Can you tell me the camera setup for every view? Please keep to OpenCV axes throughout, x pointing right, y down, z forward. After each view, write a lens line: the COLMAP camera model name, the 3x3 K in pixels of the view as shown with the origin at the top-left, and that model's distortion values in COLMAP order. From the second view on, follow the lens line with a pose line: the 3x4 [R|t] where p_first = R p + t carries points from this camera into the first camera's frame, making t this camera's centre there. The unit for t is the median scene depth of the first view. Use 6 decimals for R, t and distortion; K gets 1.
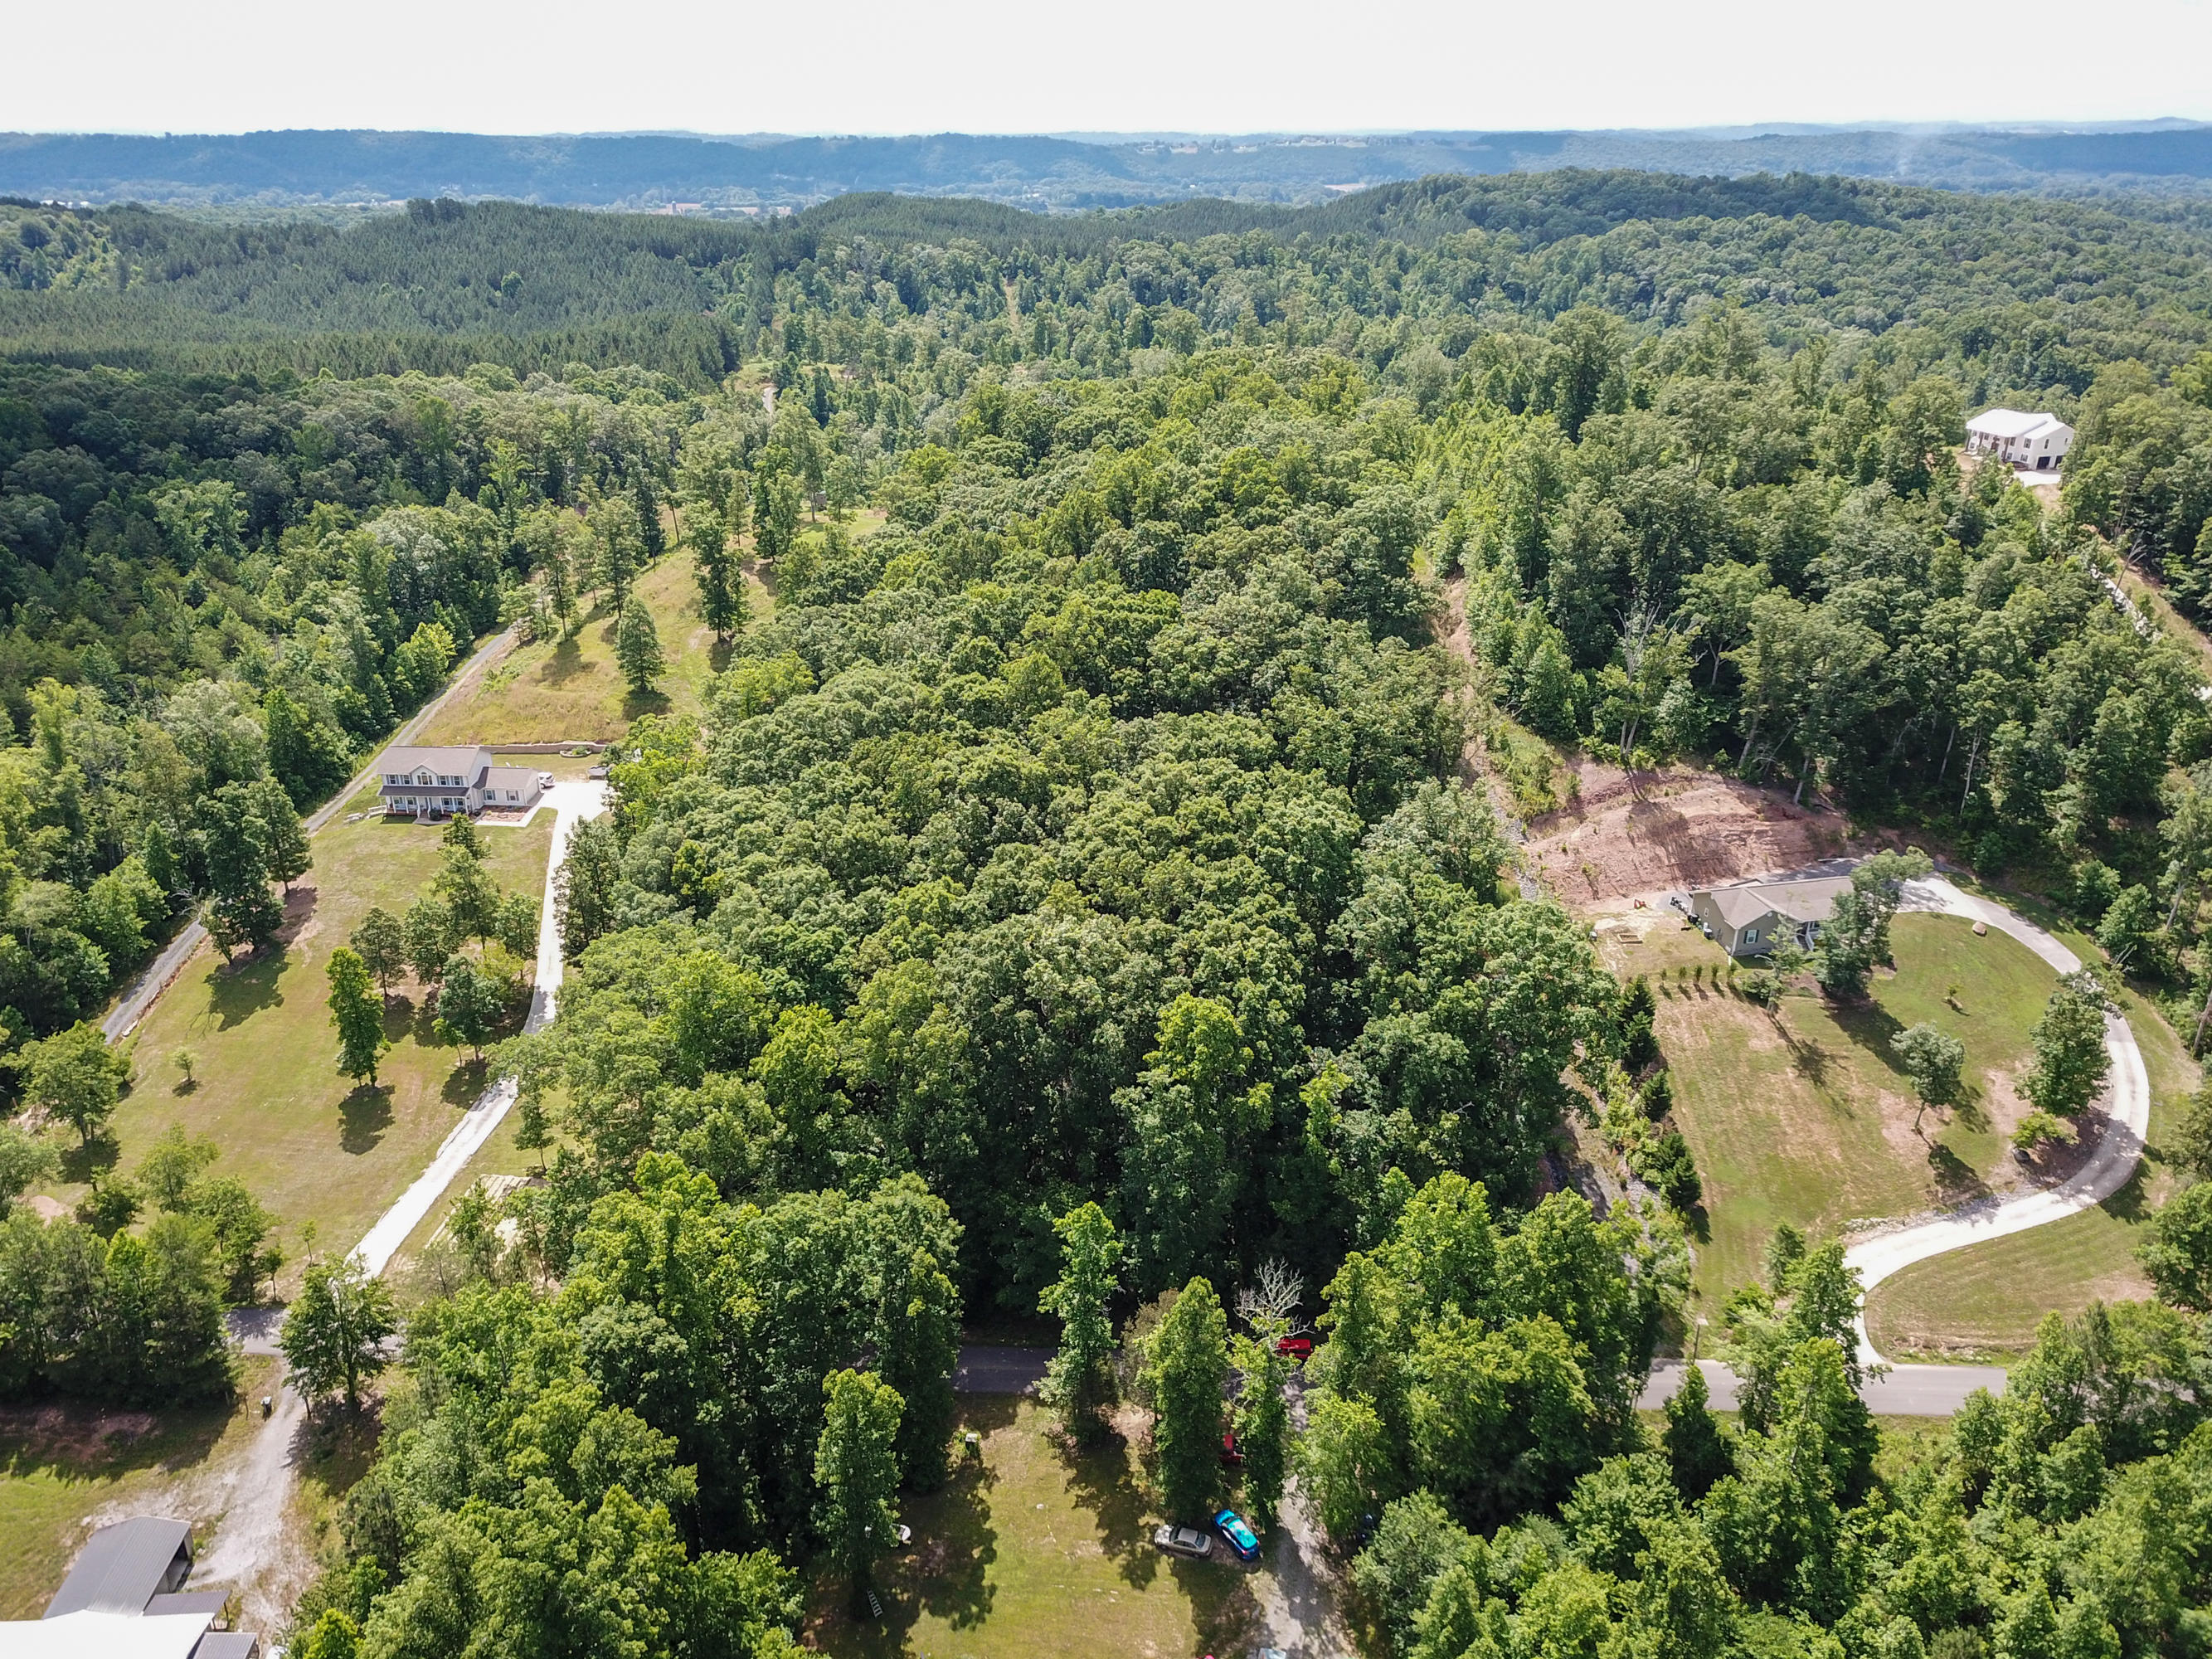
lens RADIAL K [[1672.9, 0, 1109.2], [0, 1672.9, 829.5], [0, 0, 1]] dist [0.026983, -0.003705]
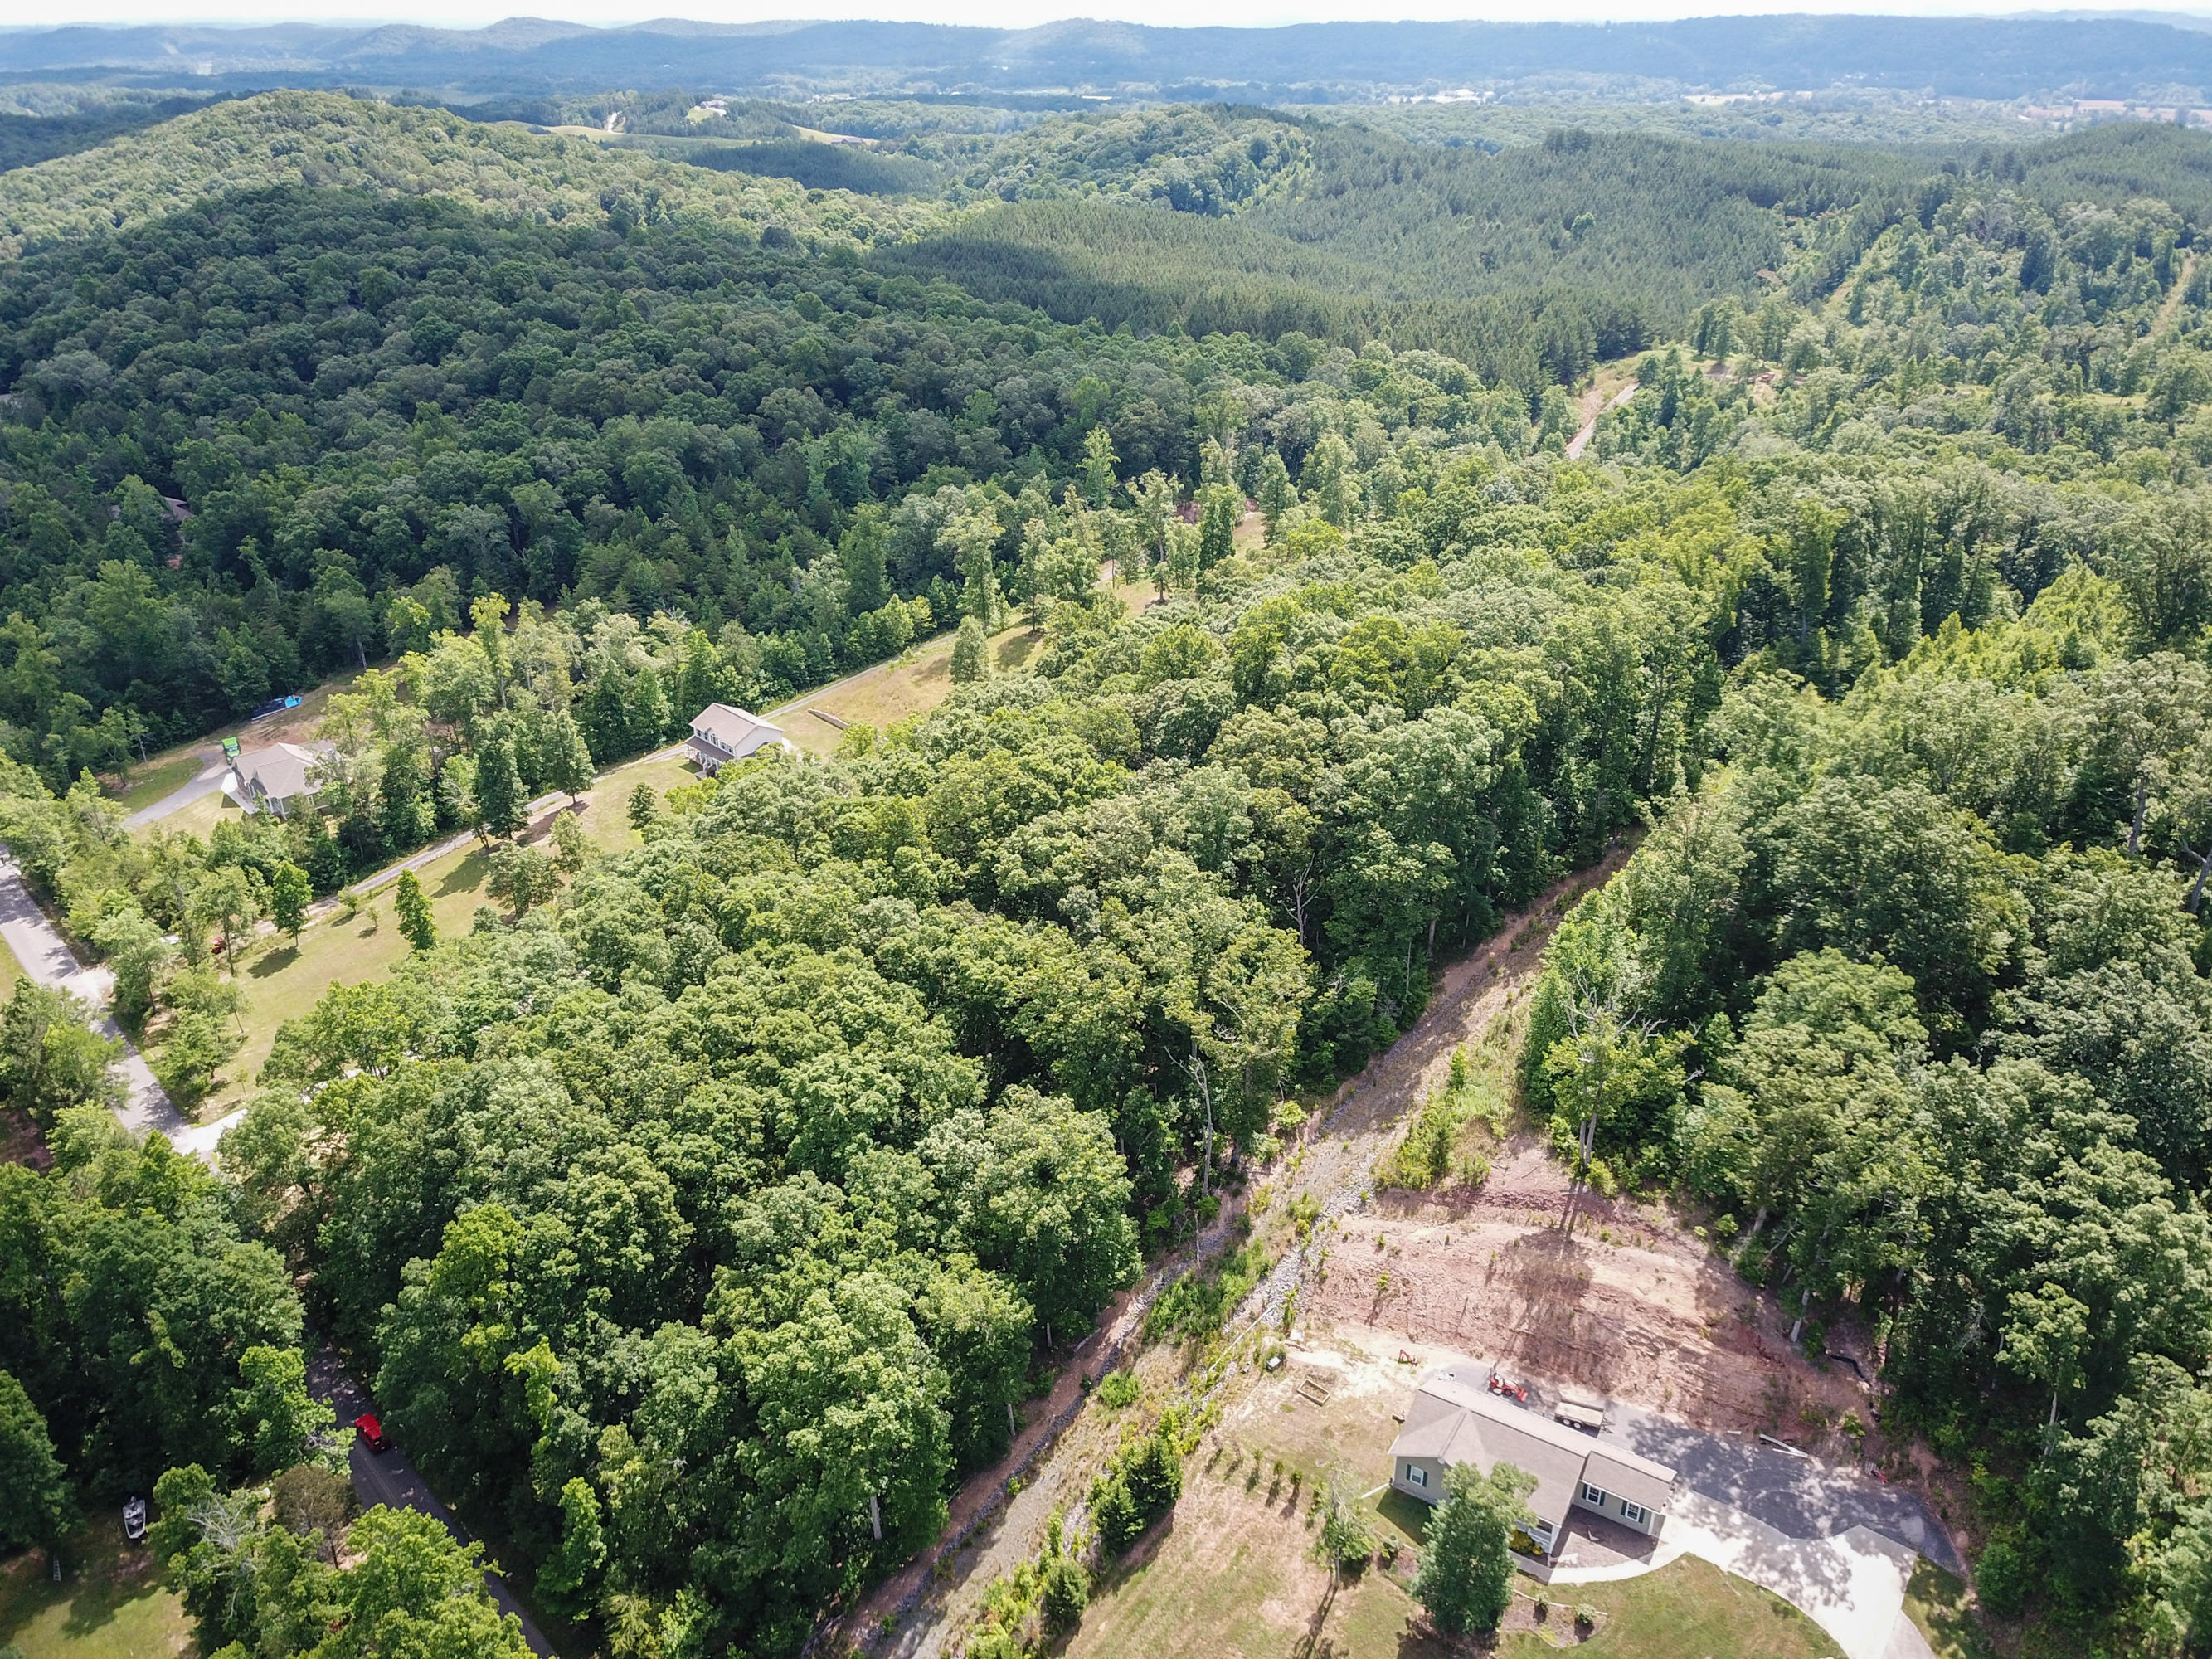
lens RADIAL K [[1672.9, 0, 1093.6], [0, 1672.9, 834.1], [0, 0, 1]] dist [0.026983, -0.003705]
pose [[0.720153, 0.301267, -0.624995, 0.148062], [-0.261517, 0.952233, 0.157672, -0.062202], [0.642642, 0.049899, 0.764540, 0.080820]]
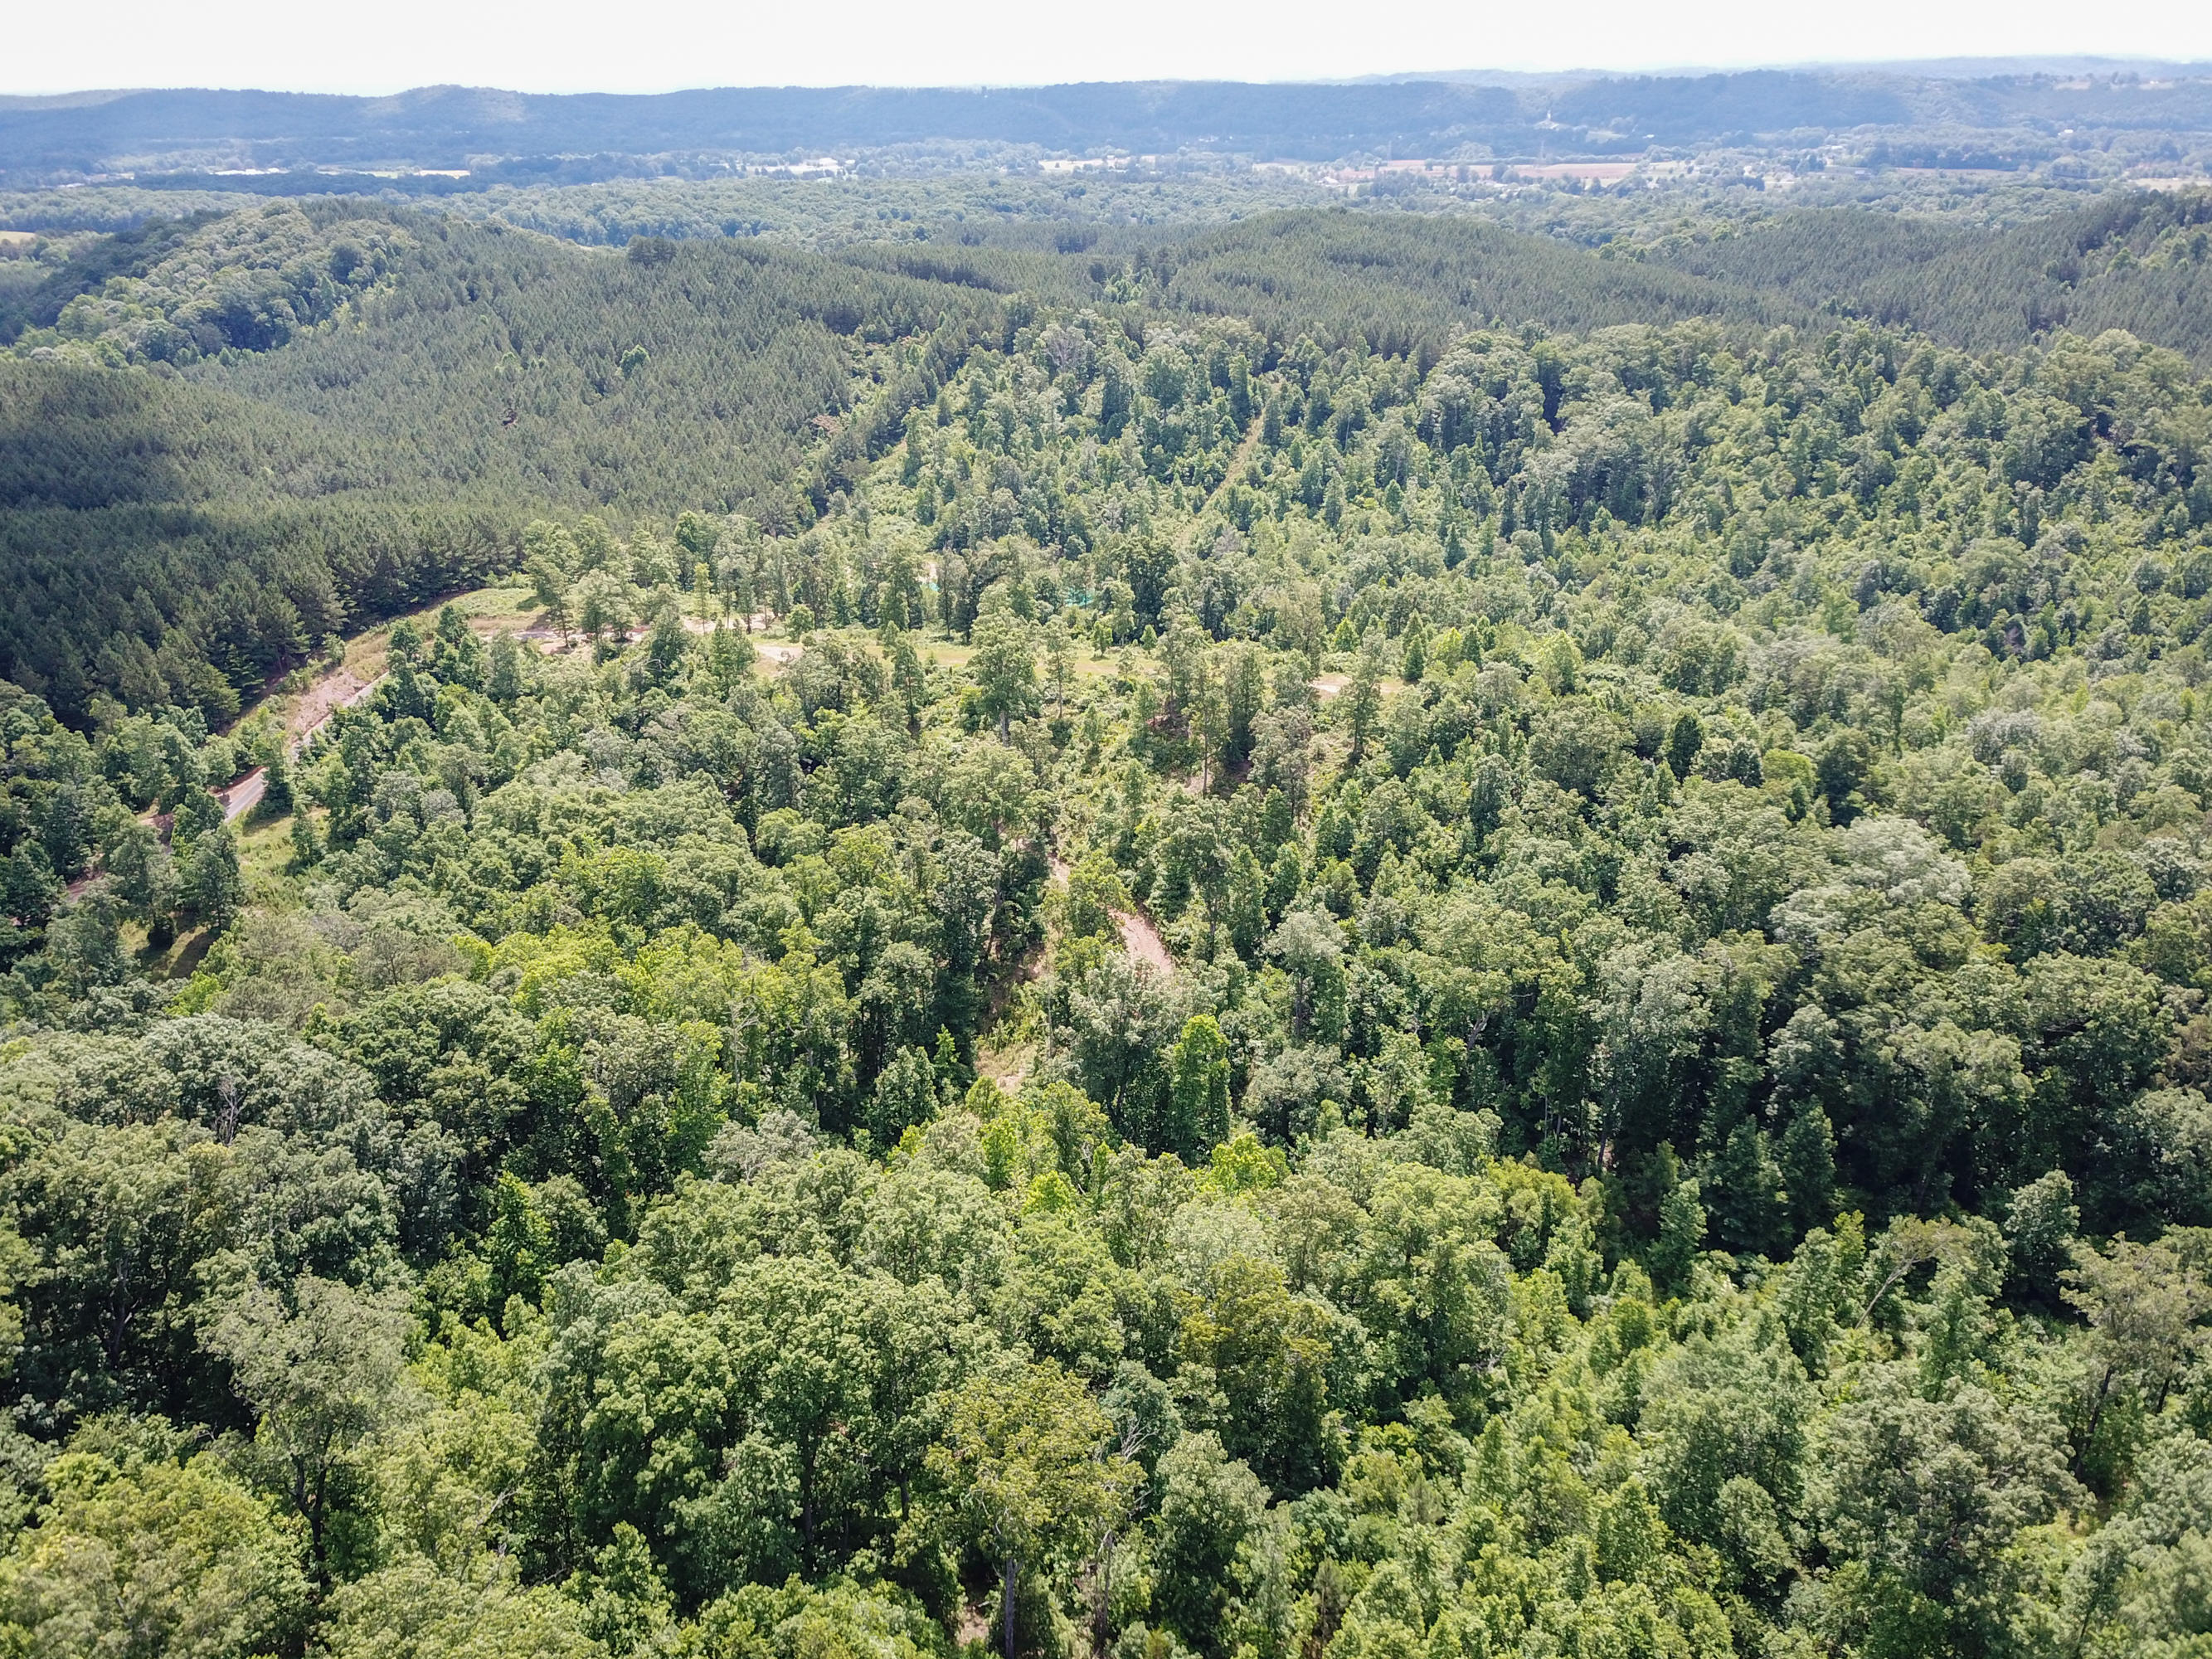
lens RADIAL K [[1672.9, 0, 1089.0], [0, 1672.9, 831.6], [0, 0, 1]] dist [0.026983, -0.003705]
pose [[0.891941, 0.176116, -0.416442, 0.192420], [-0.161426, 0.984360, 0.070547, -0.193242], [0.422354, 0.004301, 0.906421, 0.372727]]
